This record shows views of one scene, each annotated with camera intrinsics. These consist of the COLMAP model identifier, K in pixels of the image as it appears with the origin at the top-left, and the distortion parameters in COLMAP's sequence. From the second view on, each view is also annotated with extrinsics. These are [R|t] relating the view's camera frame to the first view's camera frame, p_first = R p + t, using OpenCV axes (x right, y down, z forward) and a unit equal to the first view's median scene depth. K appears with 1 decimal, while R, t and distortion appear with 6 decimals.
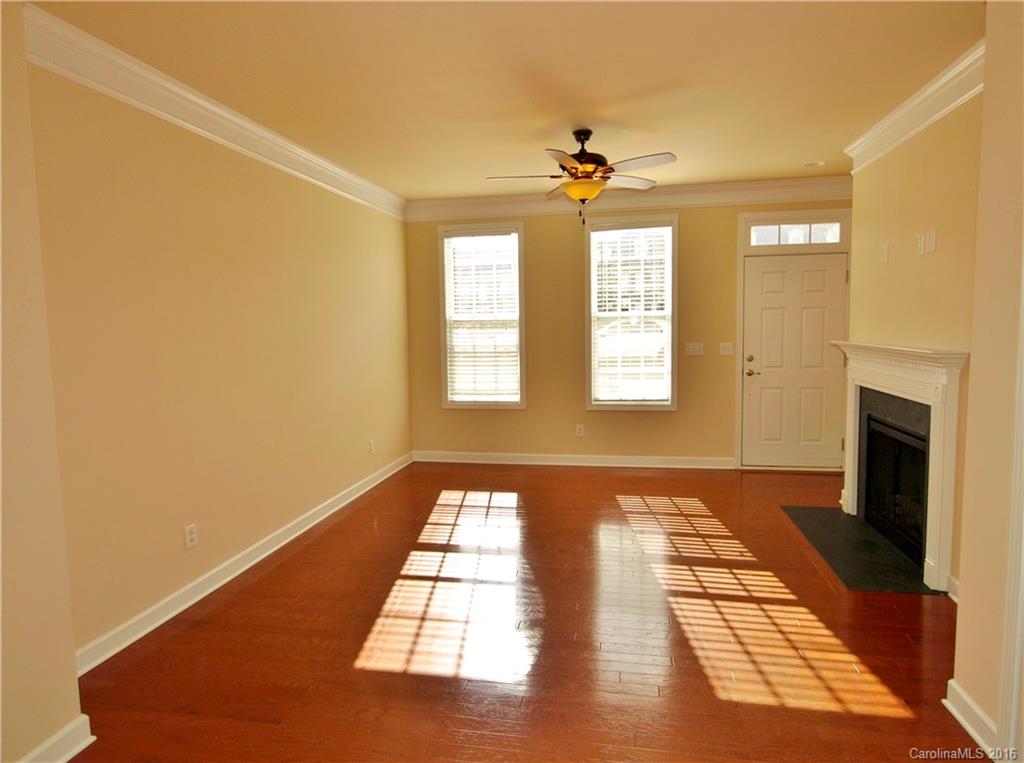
lens RADIAL K [[618.2, 0, 512.0], [0, 618.2, 381.5], [0, 0, 1]] dist [0.023718, 0.000544]
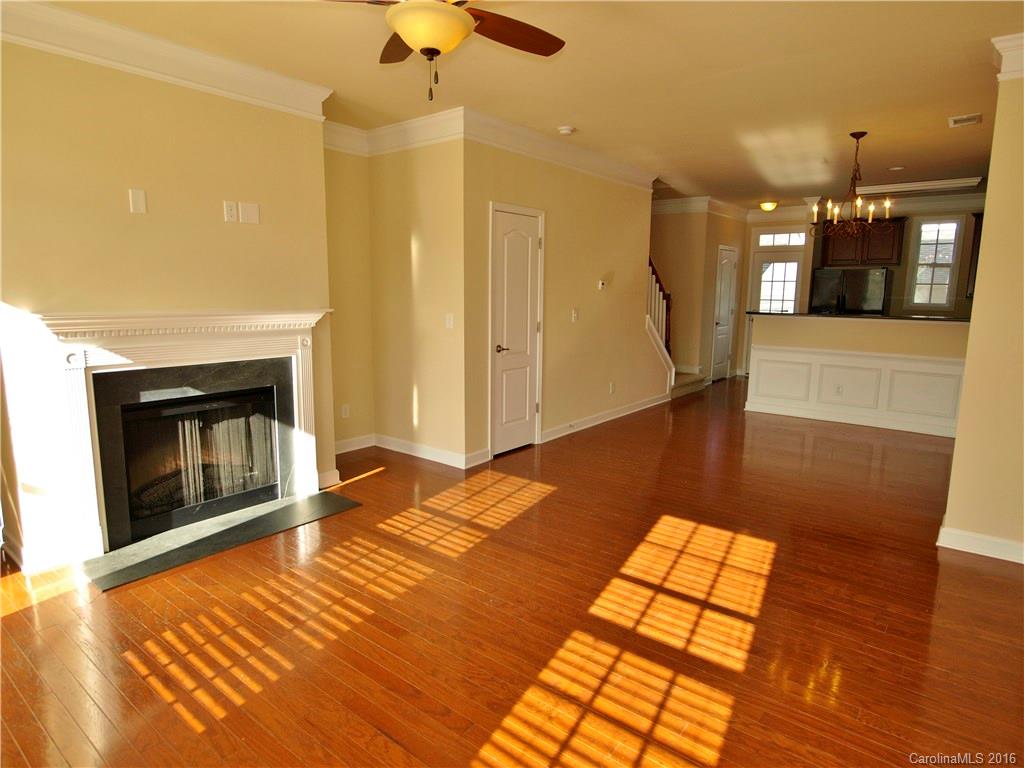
lens RADIAL K [[597.6, 0, 512.0], [0, 597.6, 384.0], [0, 0, 1]] dist [-0.006340, 0.001043]
pose [[-0.888610, -0.064781, 0.454065, -0.232673], [0.047678, 0.971566, 0.231918, -0.150201], [-0.456178, 0.227734, -0.860255, 1.714839]]
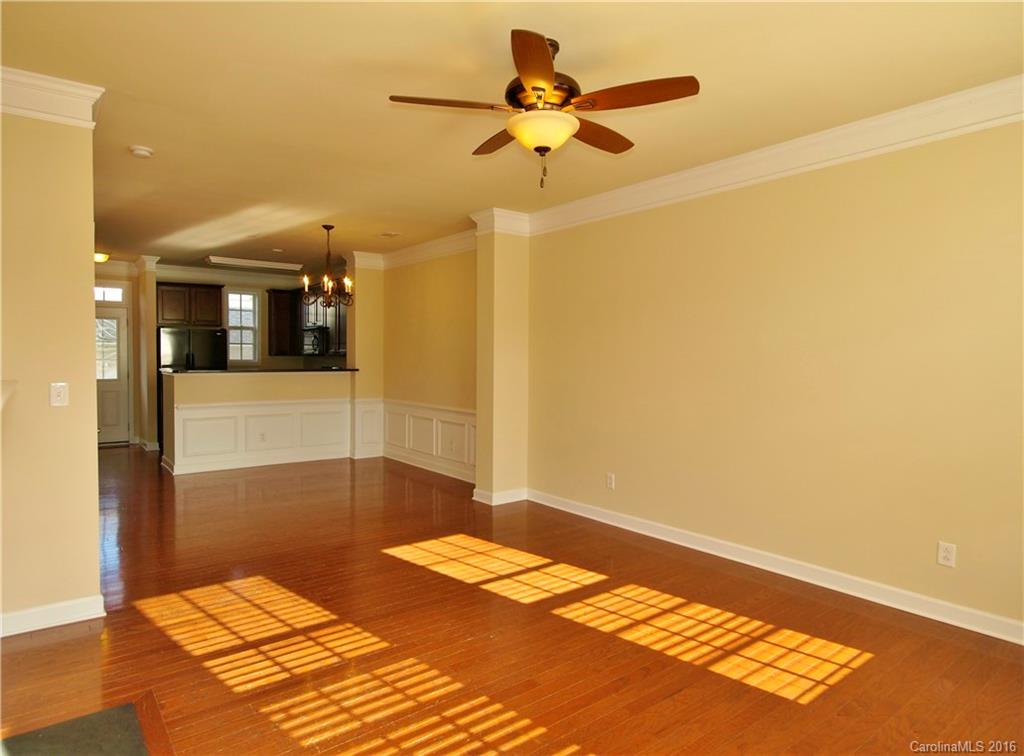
lens RADIAL K [[603.5, 0, 512.0], [0, 603.5, 378.0], [0, 0, 1]] dist [-0.006306, 0.001127]
pose [[-0.652172, 0.037776, -0.757129, 0.717759], [-0.068272, 0.991772, 0.108291, -0.141350], [0.754990, 0.122315, -0.644227, 1.634835]]
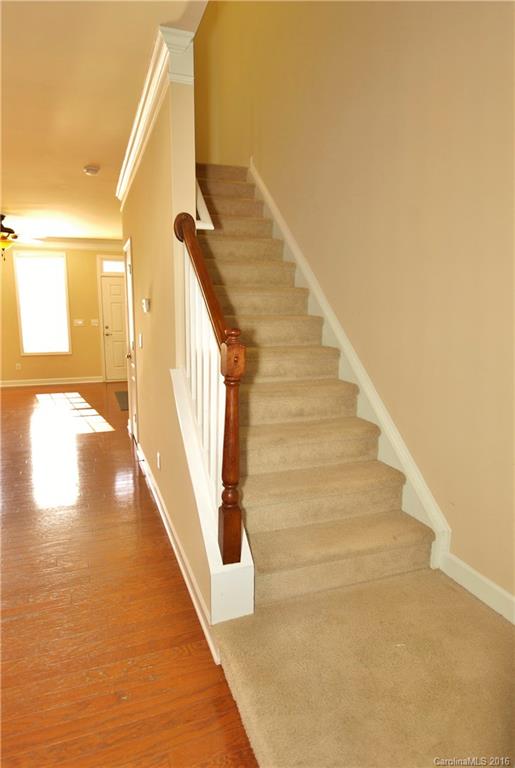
lens RADIAL K [[467.5, 0, 257.5], [0, 467.5, 384.0], [0, 0, 1]] dist [0.004610, 0.000903]
pose [[0.857160, -0.058508, 0.511716, 0.017541], [0.024824, 0.997065, 0.072419, 0.083774], [-0.514451, -0.049372, 0.856097, -0.979486]]
